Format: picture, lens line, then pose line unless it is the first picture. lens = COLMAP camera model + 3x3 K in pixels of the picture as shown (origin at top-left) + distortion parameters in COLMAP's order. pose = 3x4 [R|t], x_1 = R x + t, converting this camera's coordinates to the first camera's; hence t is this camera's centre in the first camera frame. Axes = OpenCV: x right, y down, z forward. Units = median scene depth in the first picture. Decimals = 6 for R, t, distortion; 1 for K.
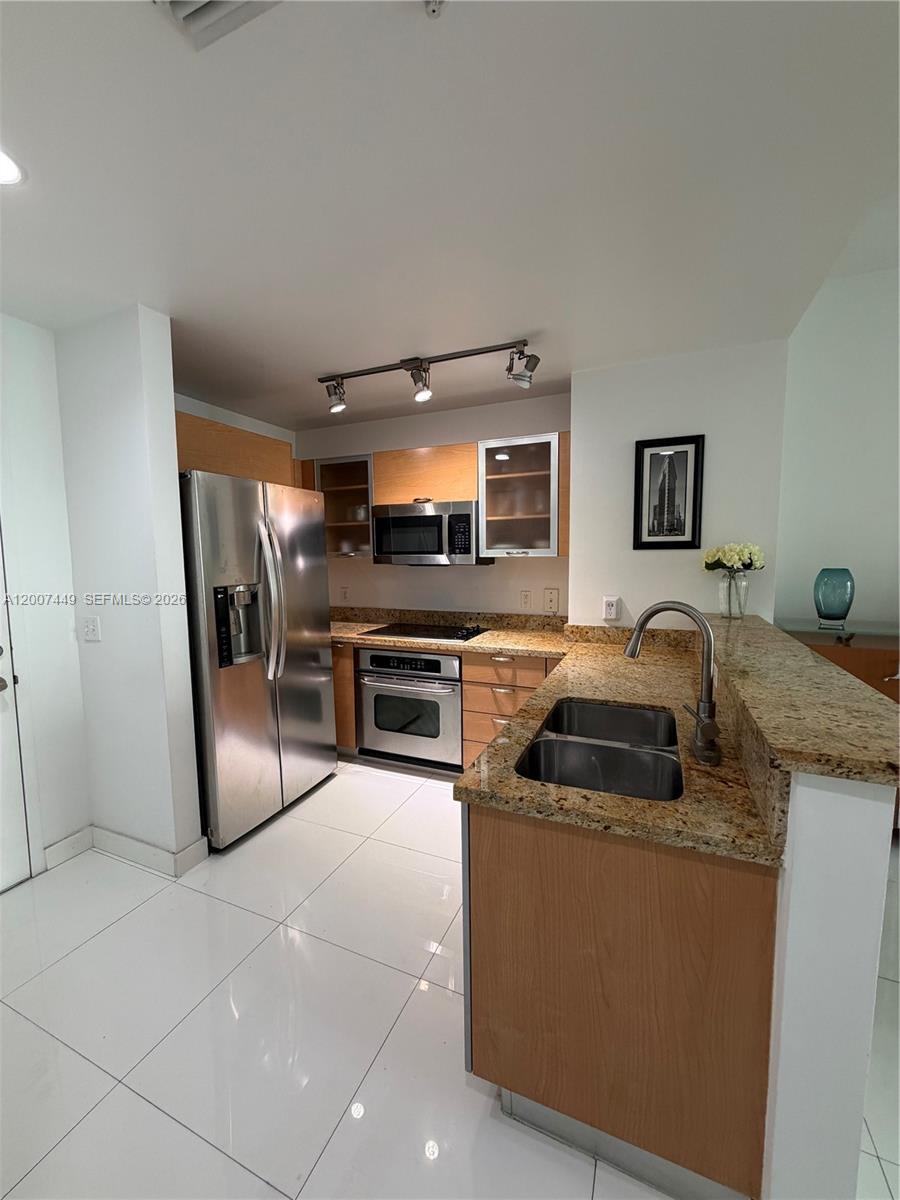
lens RADIAL K [[480.2, 0, 451.2], [0, 480.2, 598.3], [0, 0, 1]] dist [-0.001220, 0.000035]
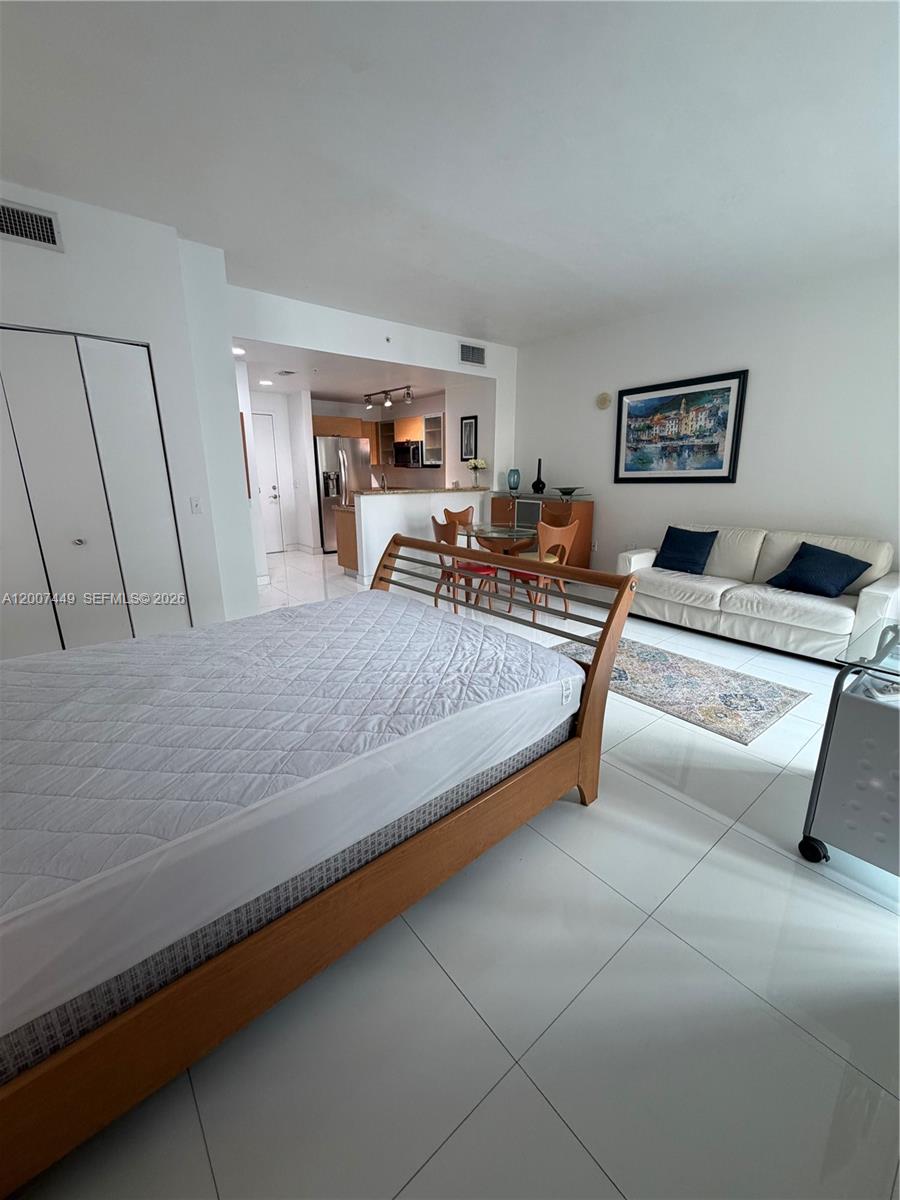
lens RADIAL K [[480.2, 0, 445.9], [0, 480.2, 608.9], [0, 0, 1]] dist [-0.001220, 0.000035]
pose [[0.888709, 0.141865, -0.435971, 1.587881], [-0.055841, 0.977336, 0.204194, 0.153138], [0.455058, -0.157124, 0.876490, -1.448768]]
